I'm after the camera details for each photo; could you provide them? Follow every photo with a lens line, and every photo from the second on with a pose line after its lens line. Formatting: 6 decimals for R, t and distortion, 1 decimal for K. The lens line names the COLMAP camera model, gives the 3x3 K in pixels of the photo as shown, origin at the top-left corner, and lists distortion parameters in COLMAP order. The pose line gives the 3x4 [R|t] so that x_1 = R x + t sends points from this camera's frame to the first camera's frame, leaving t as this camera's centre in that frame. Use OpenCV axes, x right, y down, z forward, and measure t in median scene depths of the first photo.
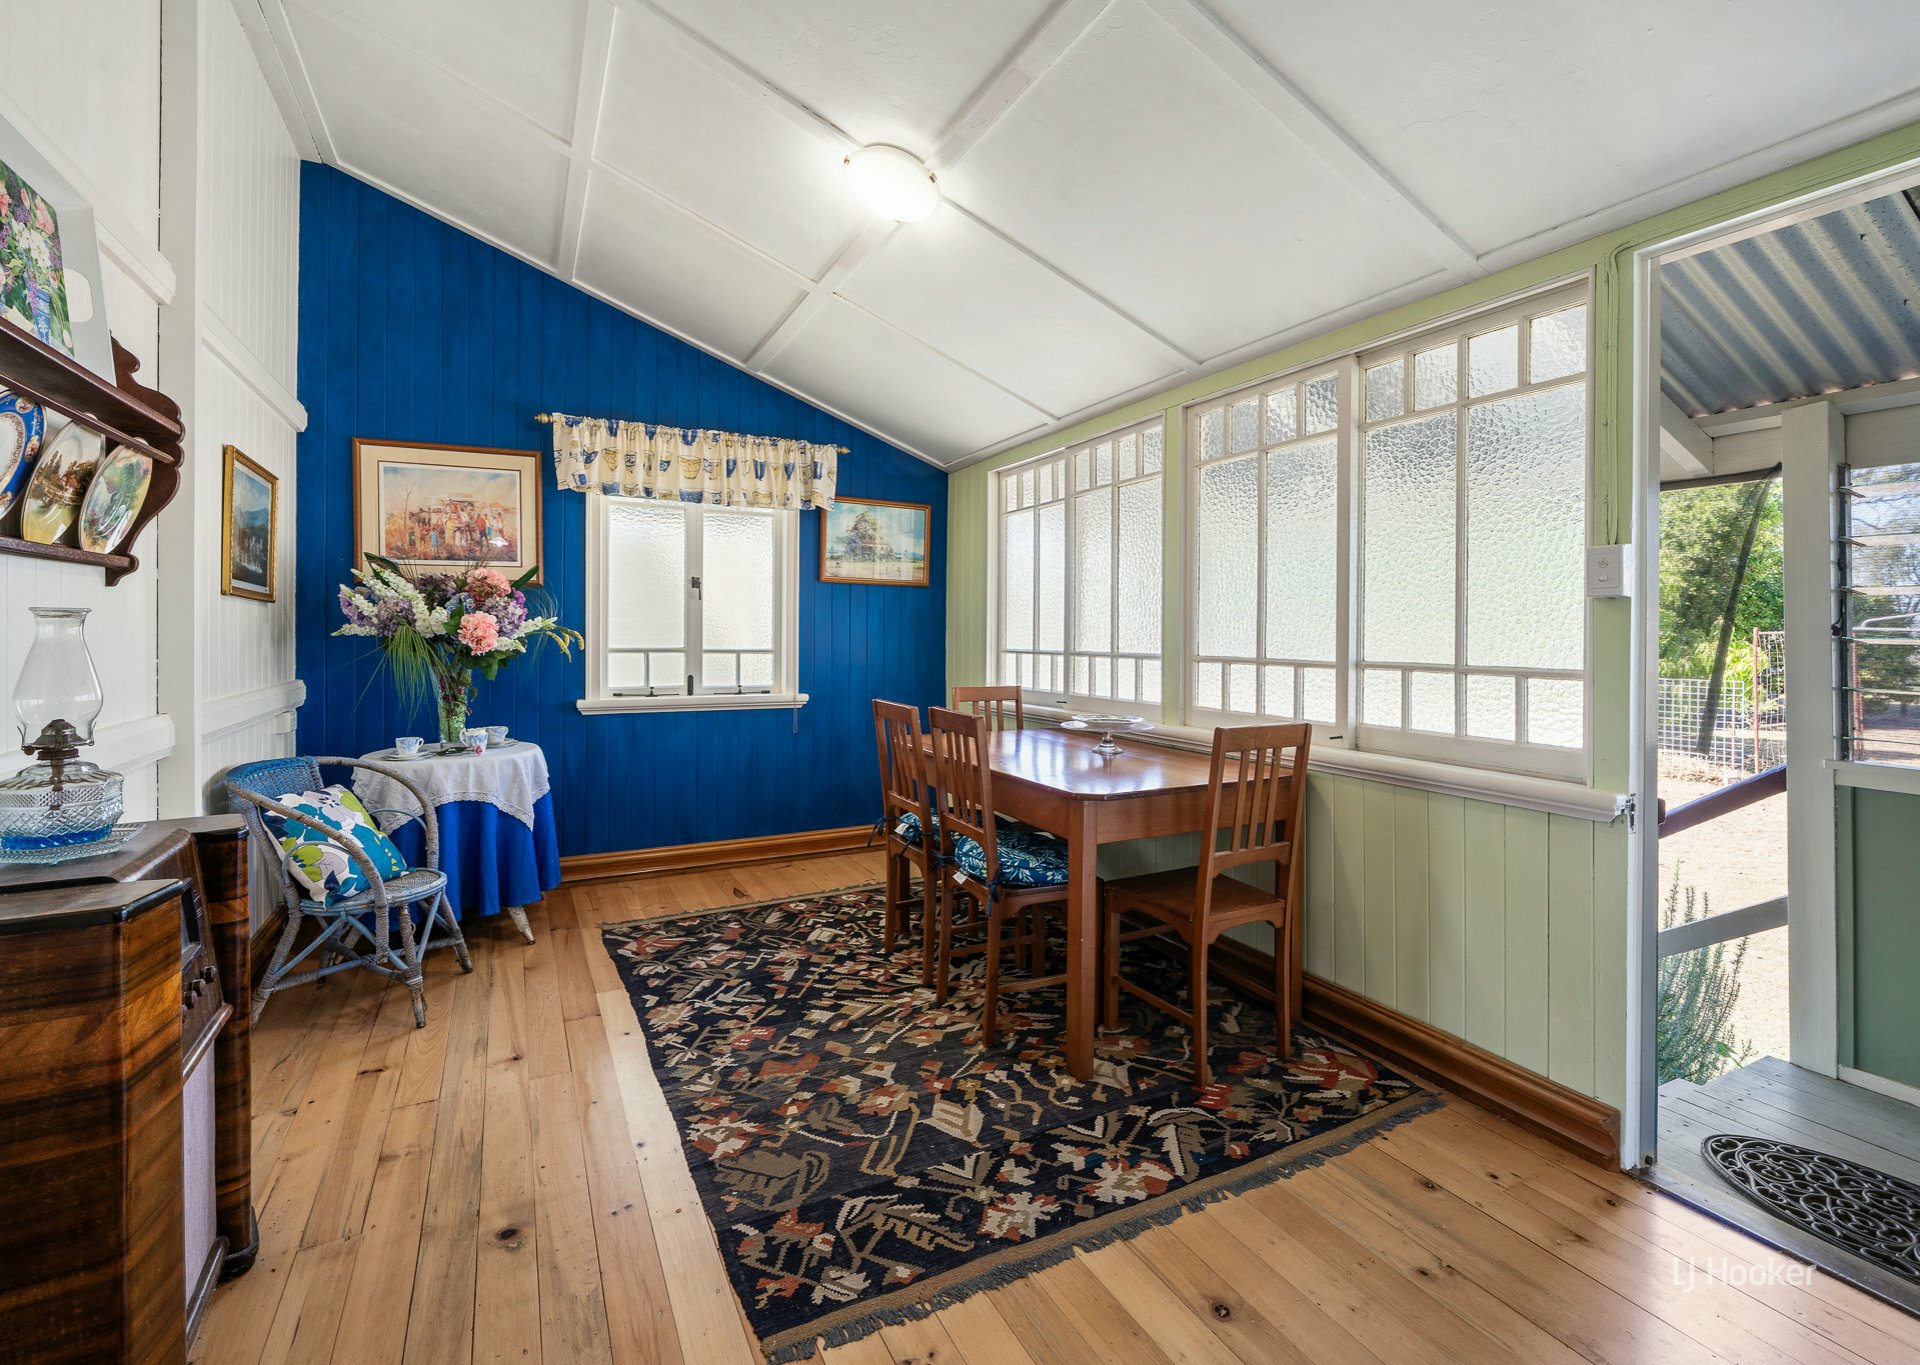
lens RADIAL K [[837.2, 0, 934.6], [0, 837.2, 637.5], [0, 0, 1]] dist [0.002712, 0.000256]
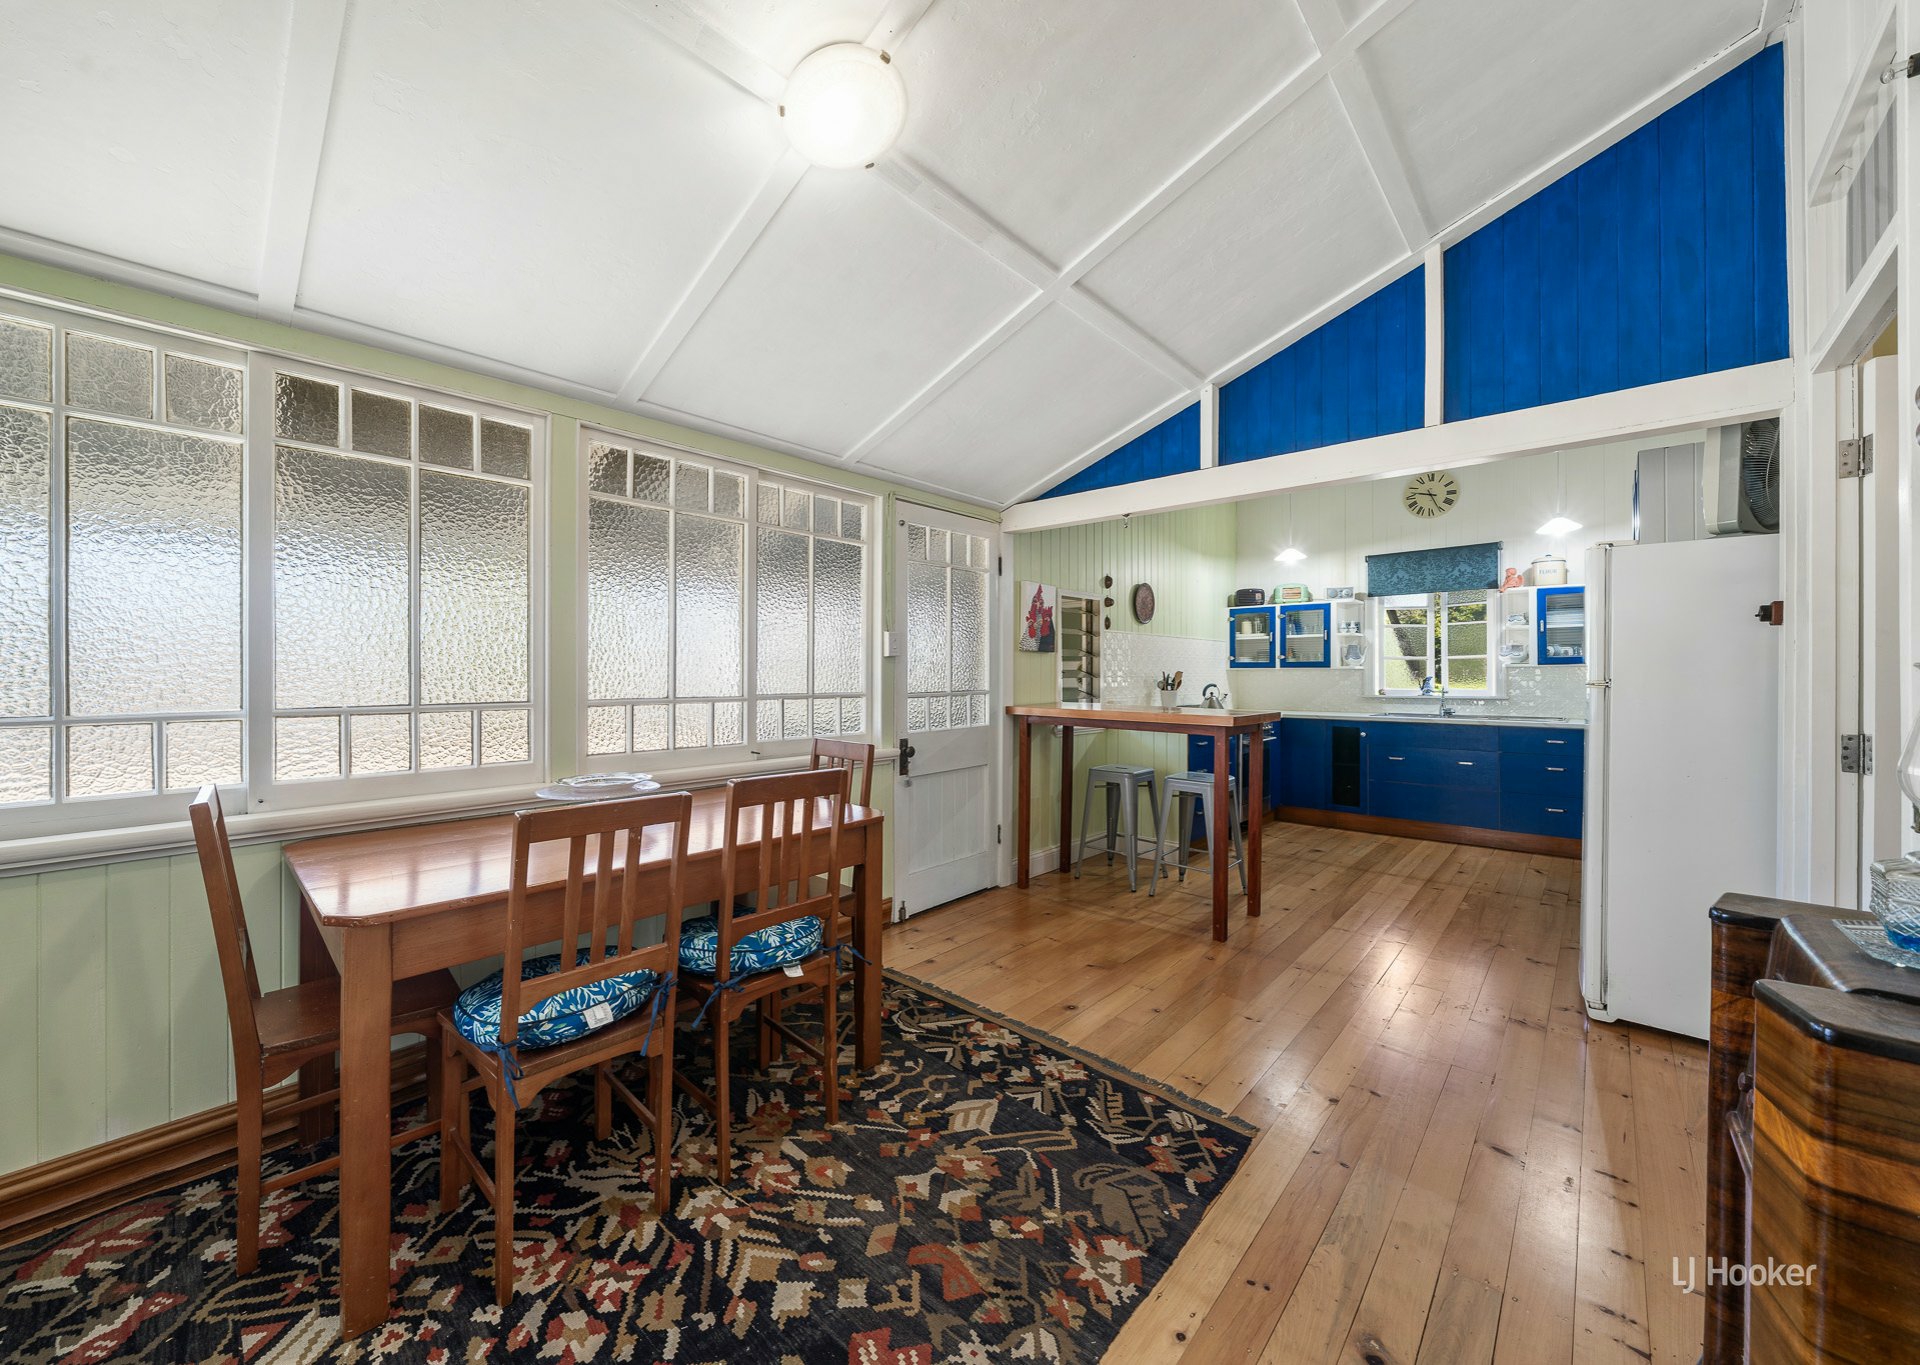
lens RADIAL K [[706.0, 0, 955.4], [0, 706.0, 673.6], [0, 0, 1]] dist [-0.010993, -0.000104]
pose [[-0.350112, -0.007389, 0.936679, -0.836611], [0.009257, 0.999893, 0.011348, -0.019389], [-0.936662, 0.012644, -0.350006, 1.345225]]
